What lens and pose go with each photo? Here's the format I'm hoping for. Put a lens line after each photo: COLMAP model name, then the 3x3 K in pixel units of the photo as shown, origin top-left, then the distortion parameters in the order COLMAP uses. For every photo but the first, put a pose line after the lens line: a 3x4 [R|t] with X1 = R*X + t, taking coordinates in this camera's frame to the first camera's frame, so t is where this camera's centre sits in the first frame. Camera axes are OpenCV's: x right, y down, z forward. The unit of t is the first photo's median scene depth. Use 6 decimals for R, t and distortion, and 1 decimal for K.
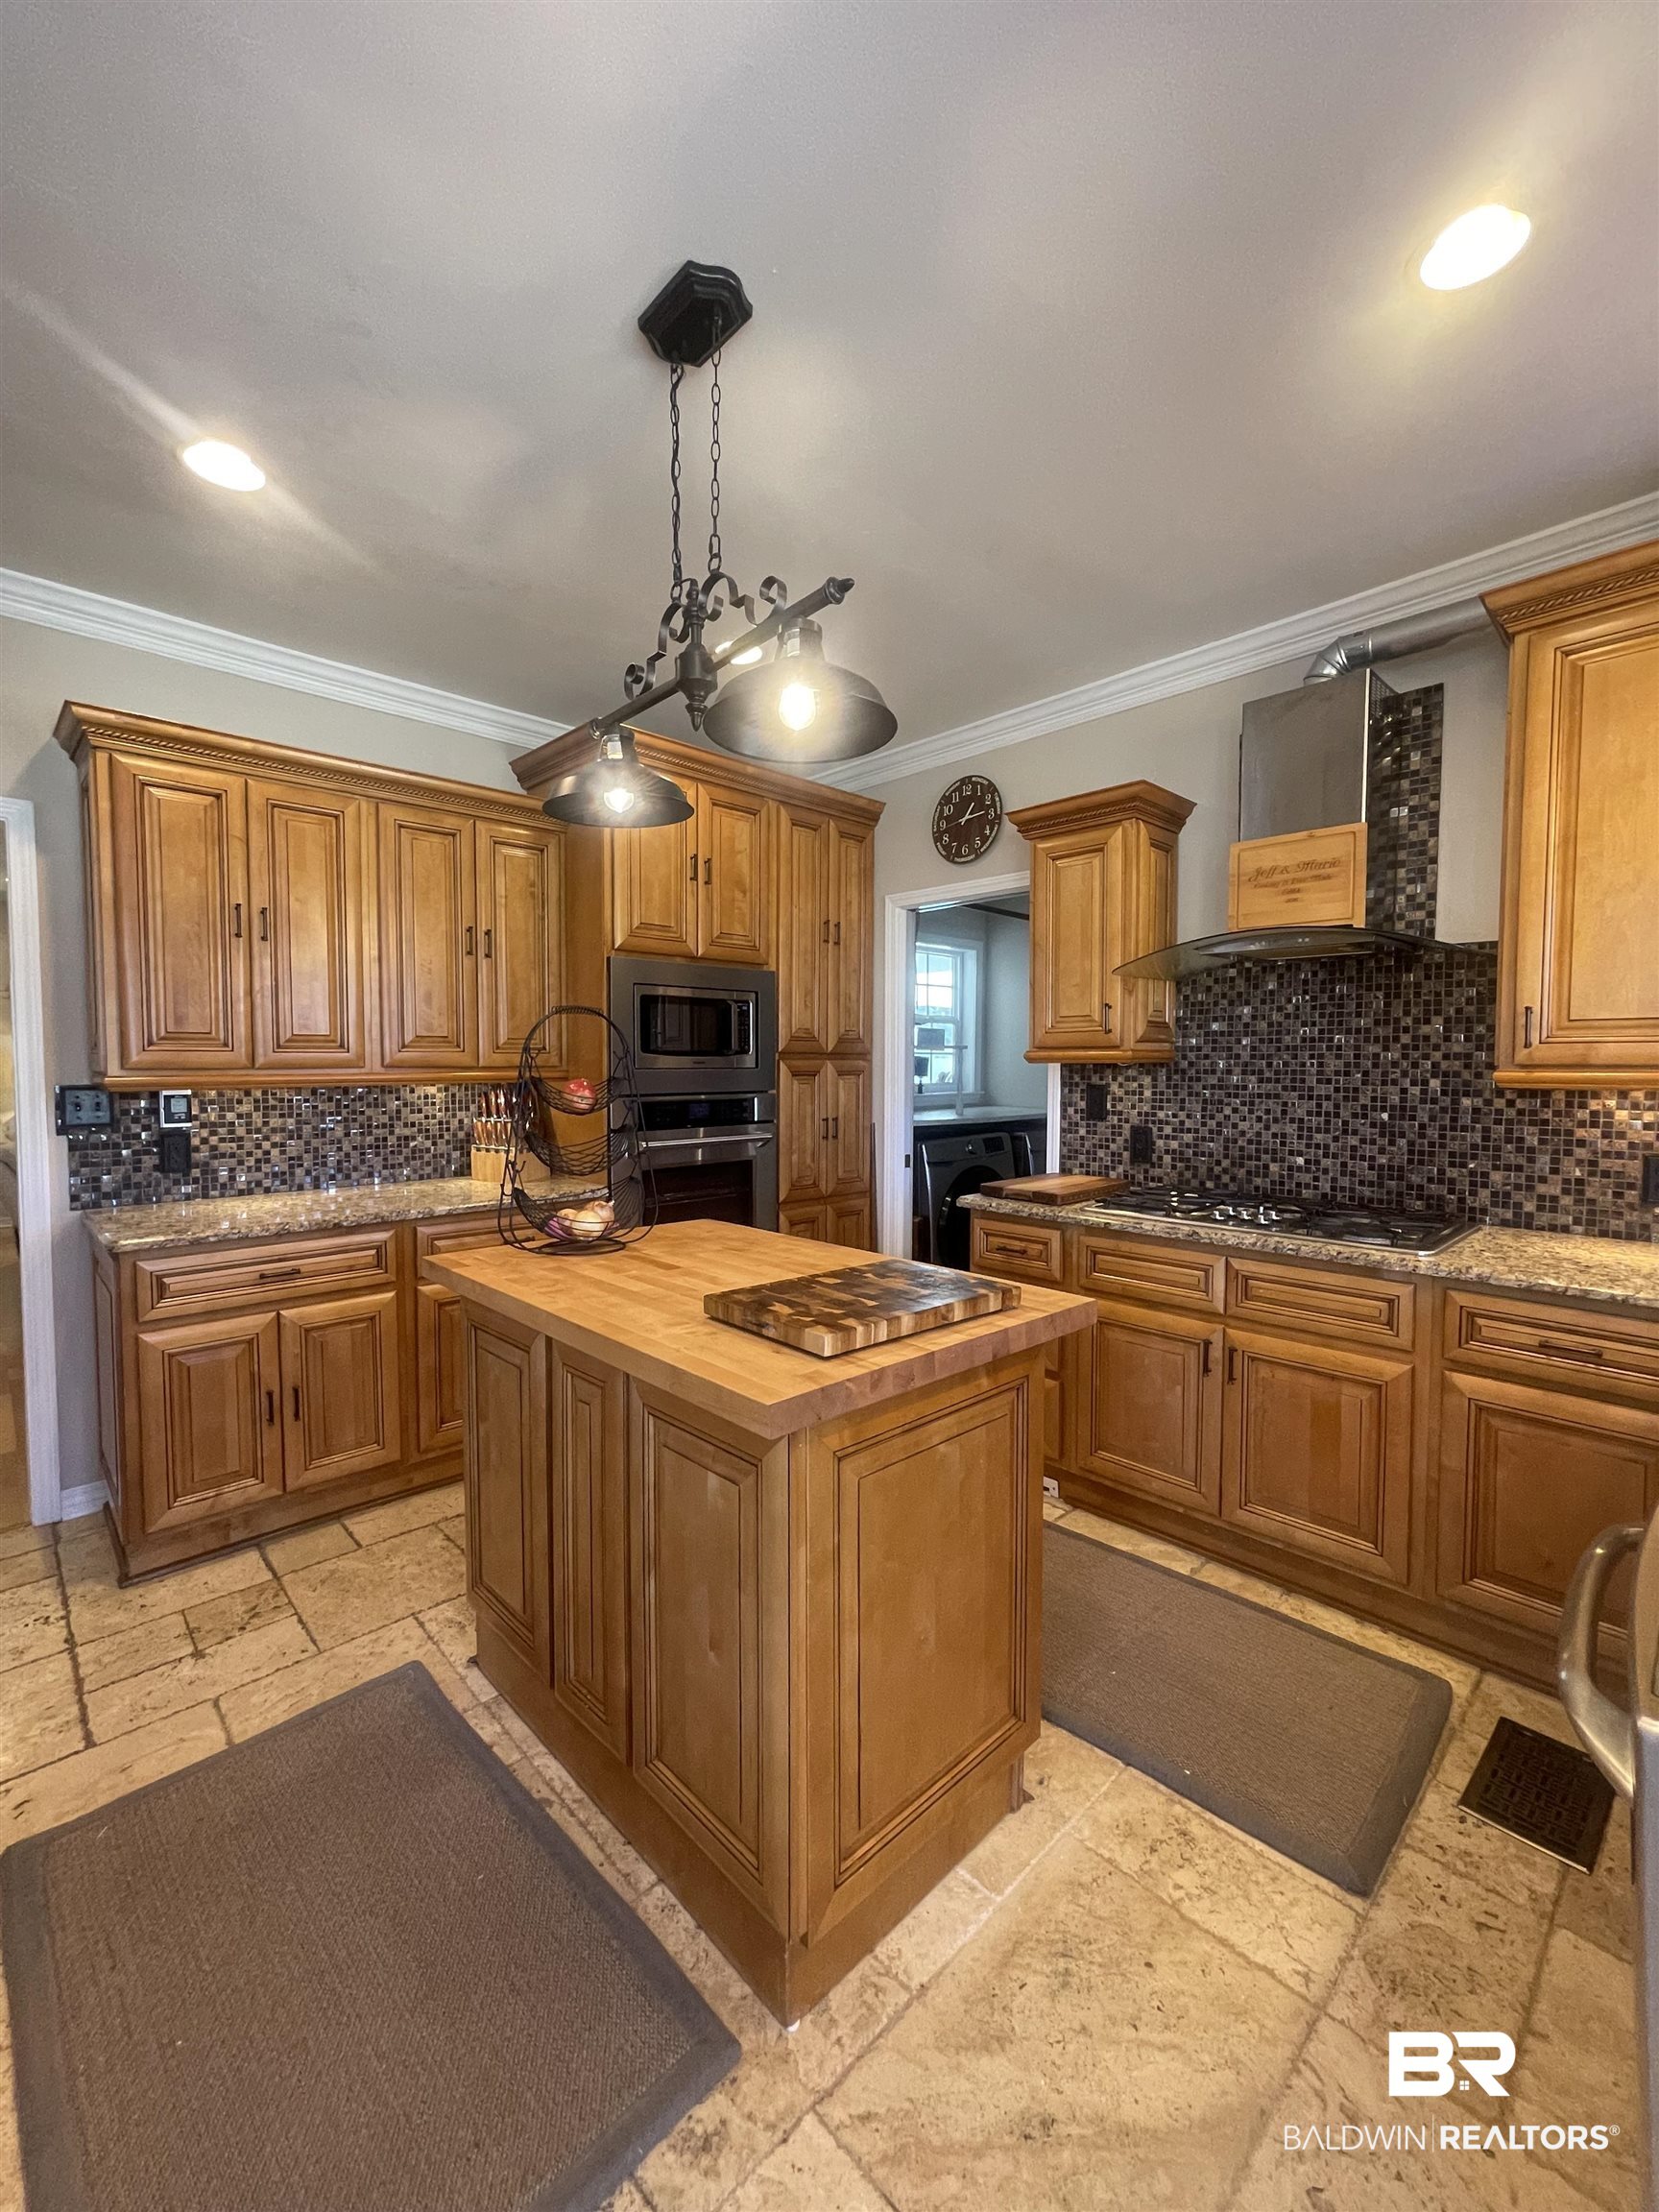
lens RADIAL K [[901.2, 0, 811.4], [0, 901.2, 1096.1], [0, 0, 1]] dist [-0.002454, -0.000375]
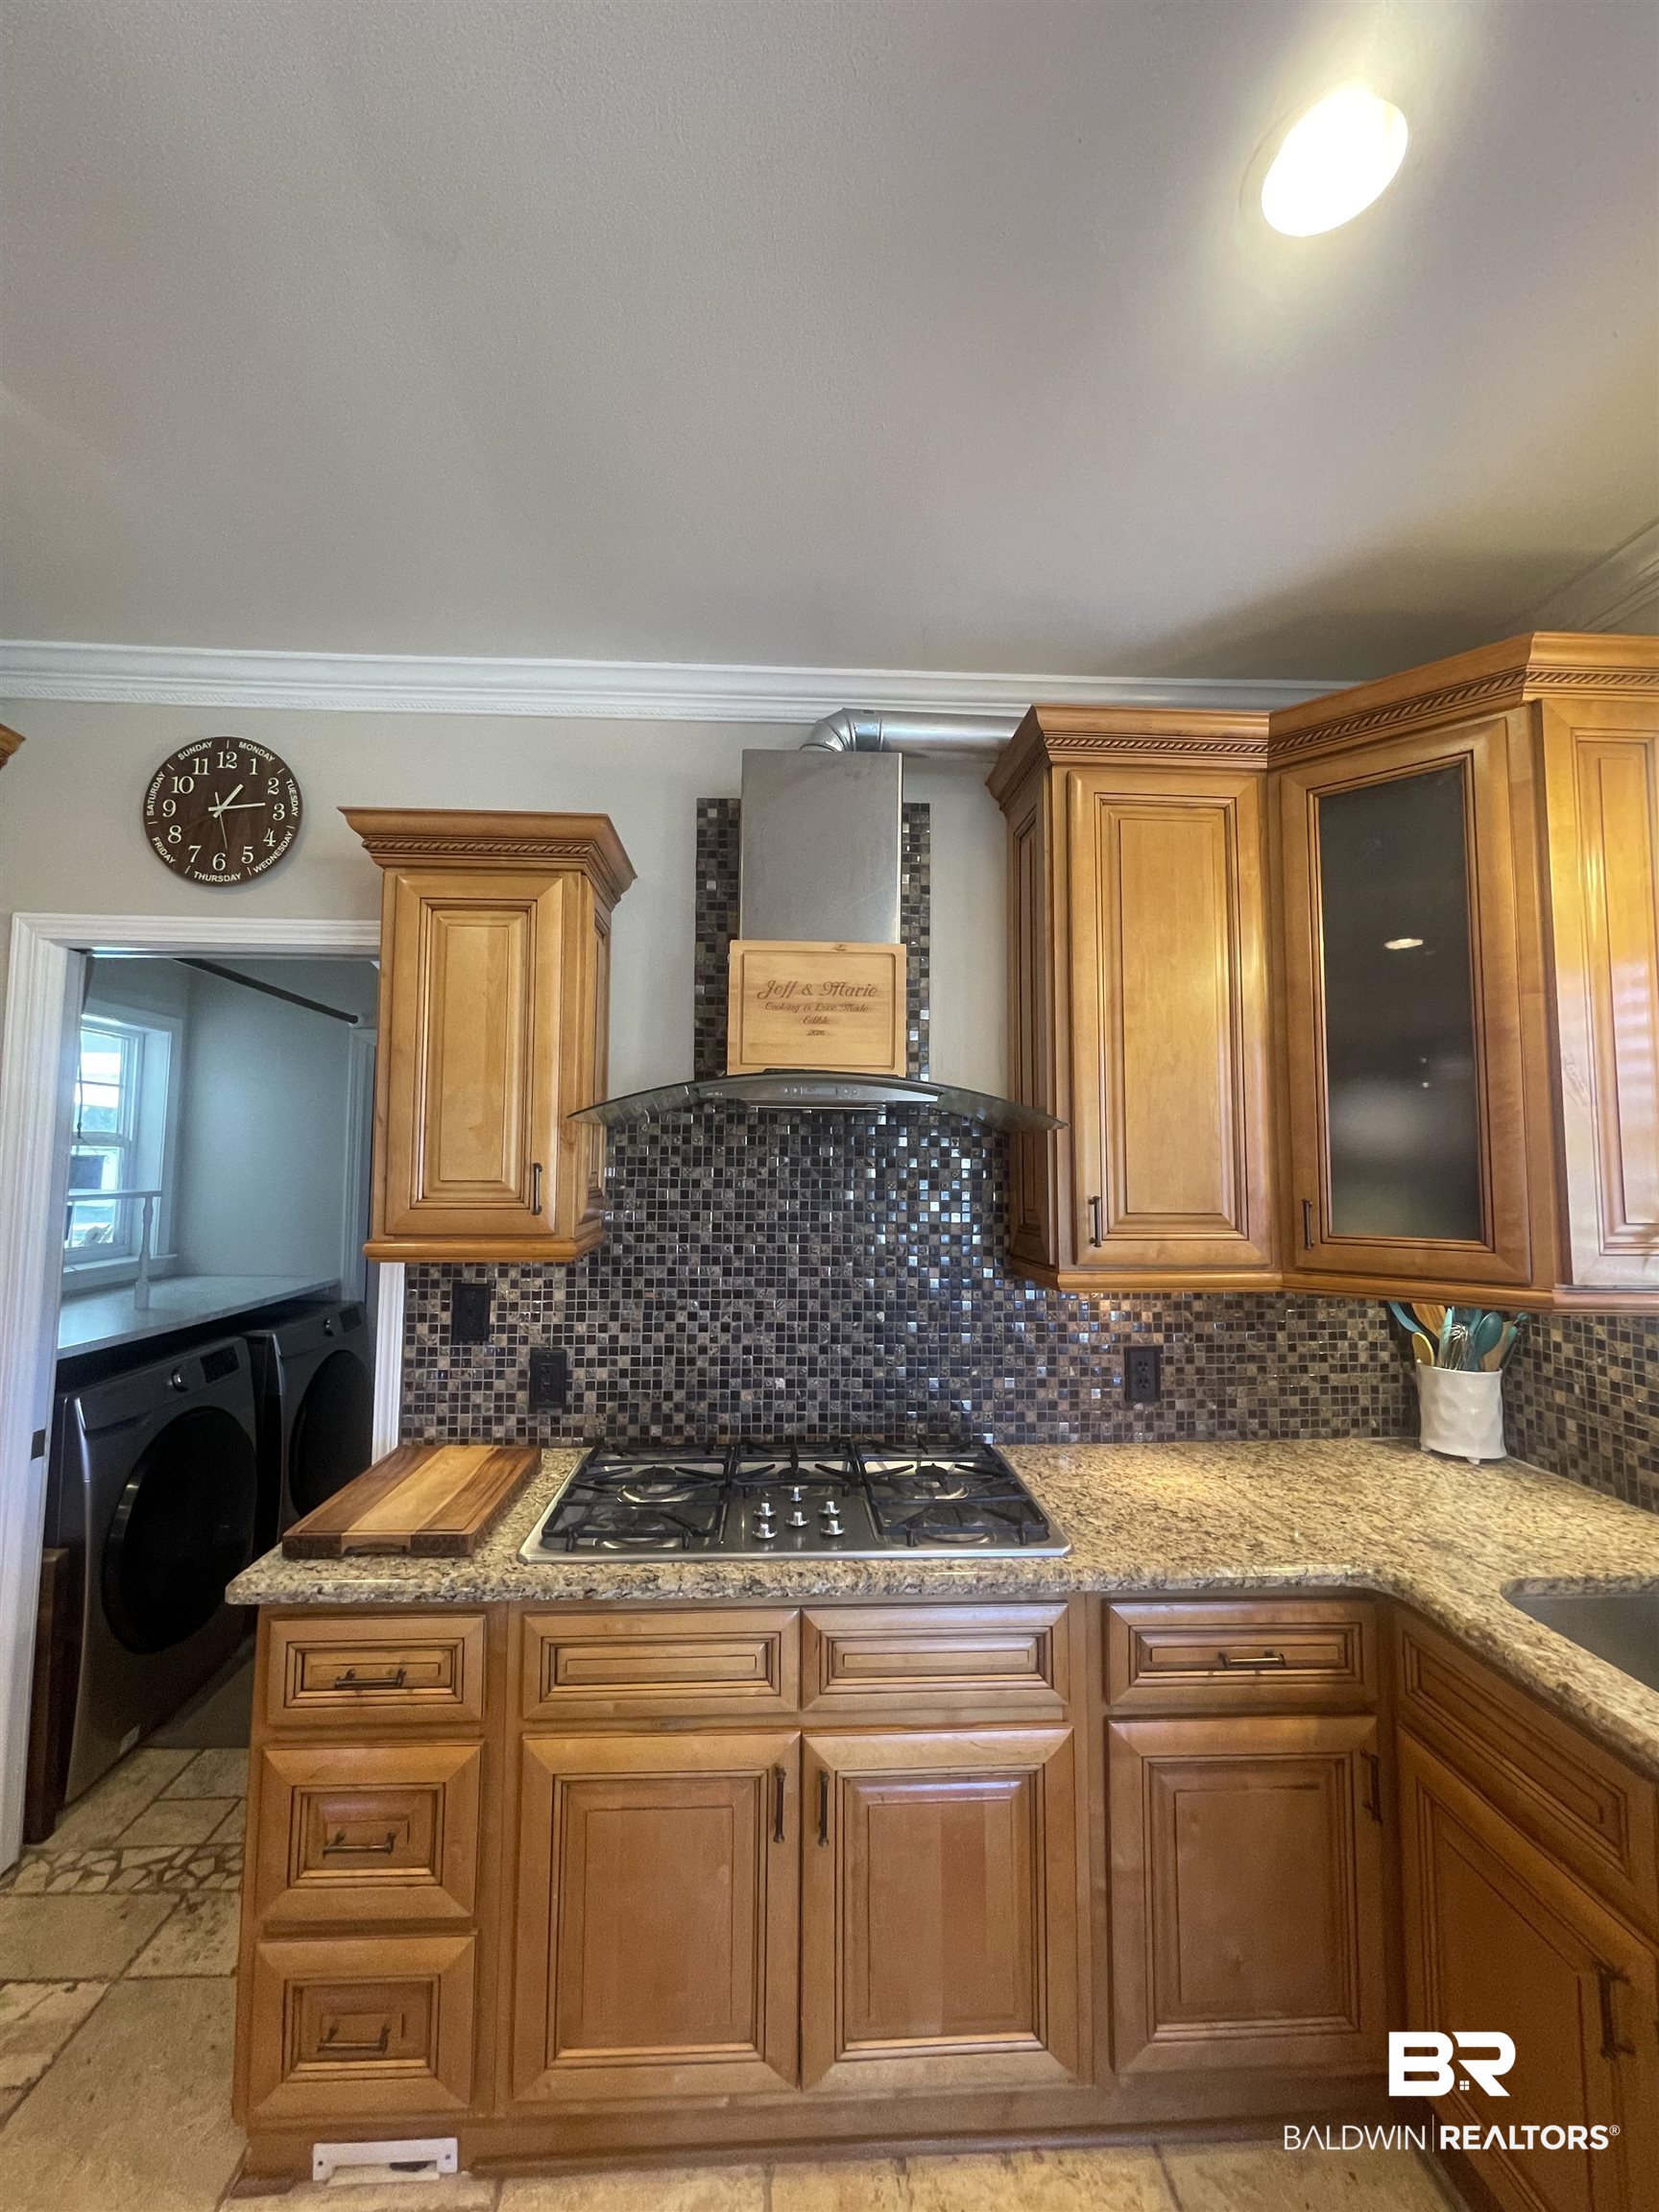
lens RADIAL K [[901.2, 0, 811.4], [0, 901.2, 1096.1], [0, 0, 1]] dist [-0.002454, -0.000375]
pose [[0.644808, 0.058770, 0.762082, -0.010944], [0.023261, 0.995069, -0.096419, -0.086367], [-0.763990, 0.079899, 0.640261, 0.481744]]
